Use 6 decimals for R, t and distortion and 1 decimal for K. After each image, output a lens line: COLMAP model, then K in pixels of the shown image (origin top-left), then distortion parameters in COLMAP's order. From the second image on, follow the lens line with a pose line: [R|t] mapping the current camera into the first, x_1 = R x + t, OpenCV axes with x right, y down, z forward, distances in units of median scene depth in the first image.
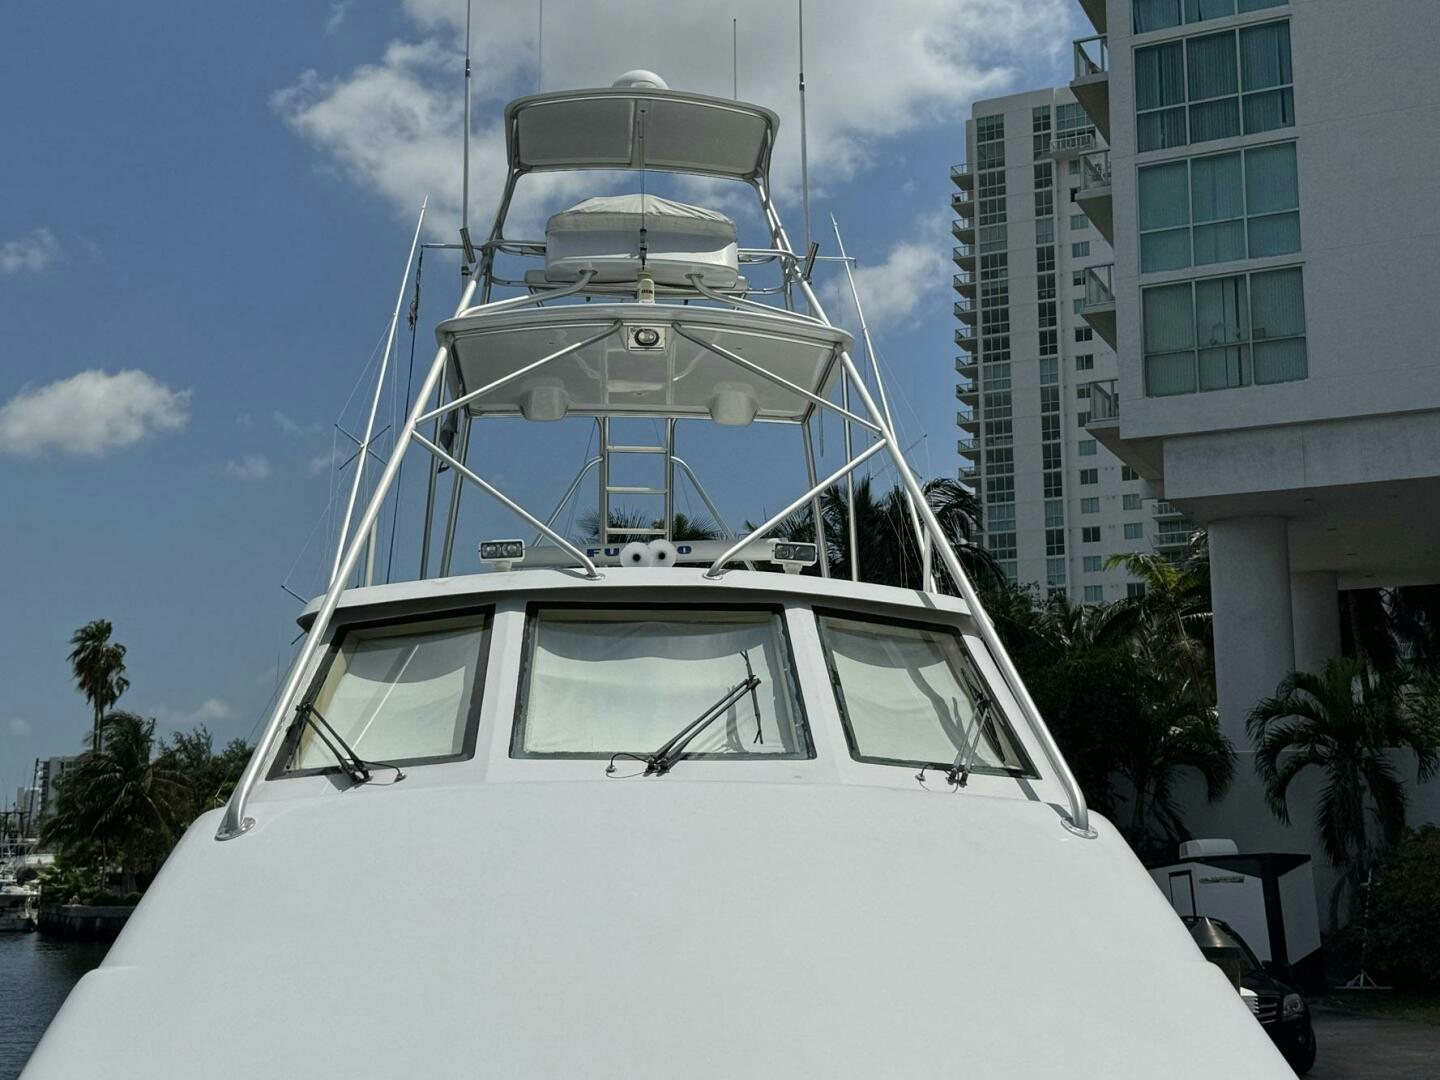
lens RADIAL K [[1844.8, 0, 720.0], [0, 1844.8, 540.0], [0, 0, 1]] dist [0.131082, -0.027599]
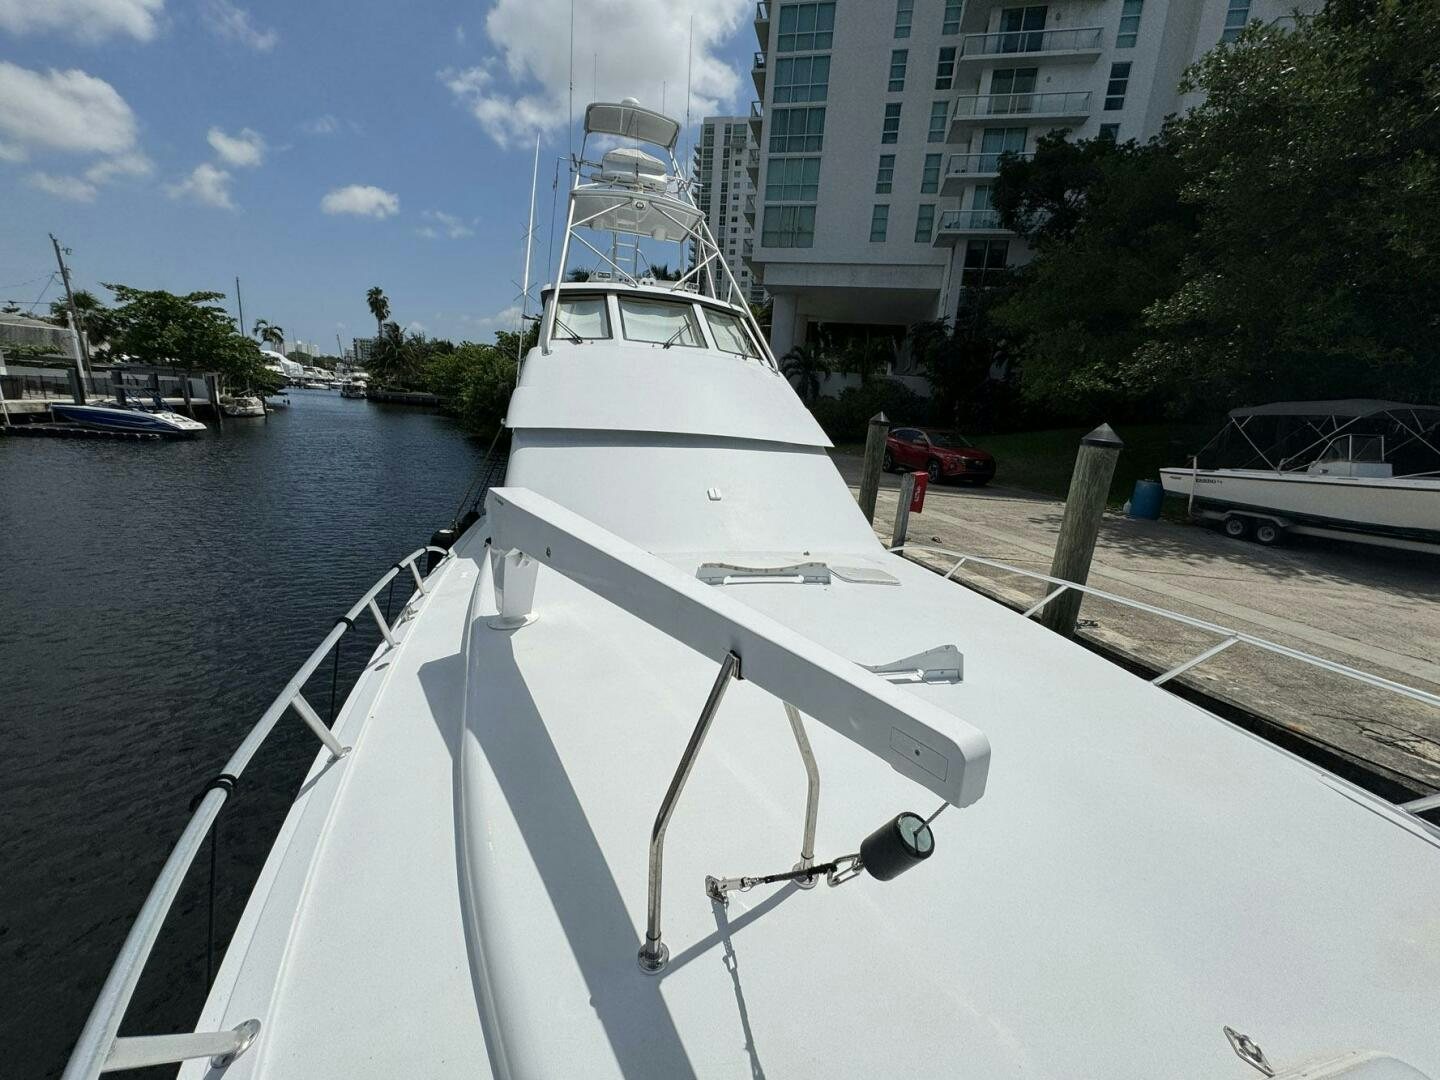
lens RADIAL K [[577.9, 0, 714.1], [0, 577.9, 547.4], [0, 0, 1]] dist [-0.002927, 0.000136]
pose [[0.977993, 0.024608, 0.207181, -0.098124], [-0.107030, 0.911575, 0.396958, 0.013554], [-0.179093, -0.410397, 0.894148, -0.108125]]
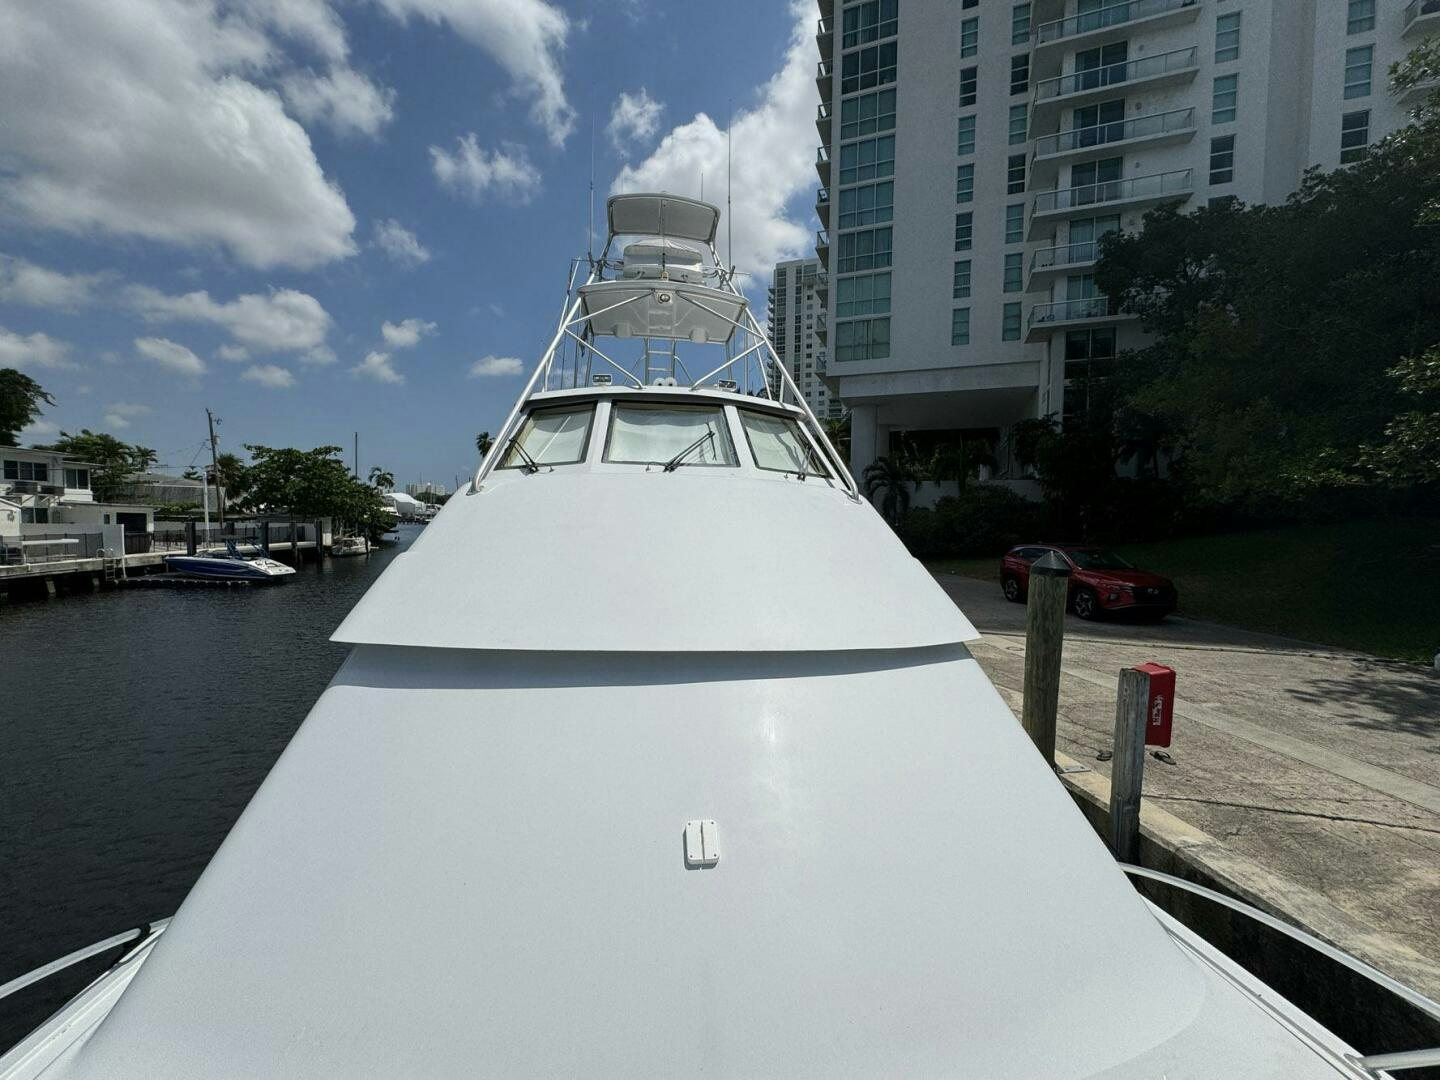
lens RADIAL K [[575.2, 0, 720.5], [0, 575.2, 546.8], [0, 0, 1]] dist [-0.000391, 0.000189]
pose [[0.998031, 0.016916, 0.060397, -0.007331], [-0.030011, 0.974352, 0.223020, 0.034871], [-0.055075, -0.224394, 0.972941, 0.182595]]
